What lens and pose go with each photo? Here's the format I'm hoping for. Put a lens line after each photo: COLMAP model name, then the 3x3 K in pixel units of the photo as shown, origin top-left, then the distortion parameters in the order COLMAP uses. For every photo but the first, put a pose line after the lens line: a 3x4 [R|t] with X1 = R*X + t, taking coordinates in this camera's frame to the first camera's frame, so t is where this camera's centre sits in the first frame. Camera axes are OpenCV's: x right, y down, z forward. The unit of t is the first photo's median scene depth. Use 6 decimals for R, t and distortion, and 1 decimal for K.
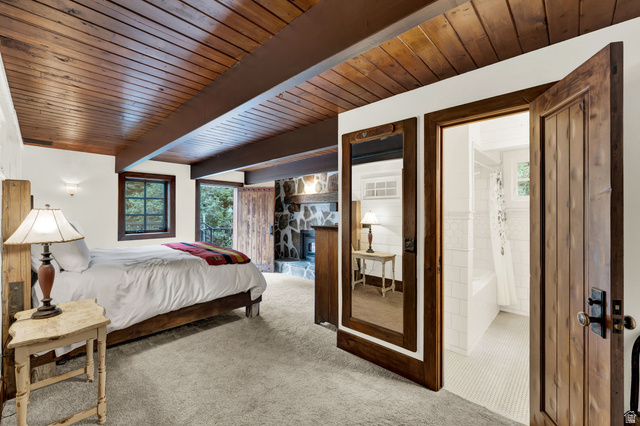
lens RADIAL K [[258.6, 0, 320.0], [0, 258.6, 212.7], [0, 0, 1]] dist [0.001501, 0.000183]
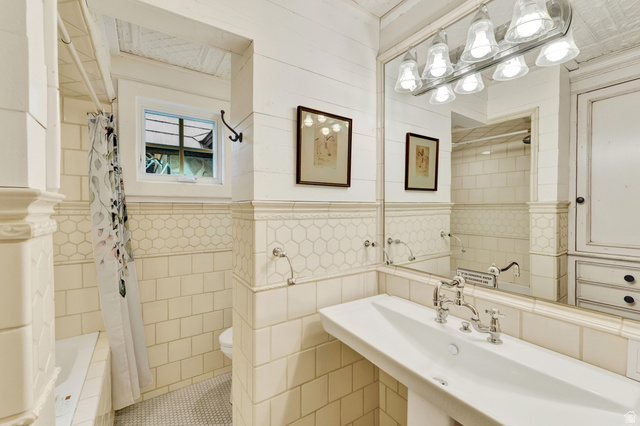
lens RADIAL K [[258.6, 0, 319.0], [0, 258.6, 212.7], [0, 0, 1]] dist [0.001501, 0.000183]
pose [[0.204324, -0.018097, 0.978736, 0.322781], [-0.000292, 0.999828, 0.018548, 0.005228], [-0.978903, -0.004075, 0.204283, 0.556249]]
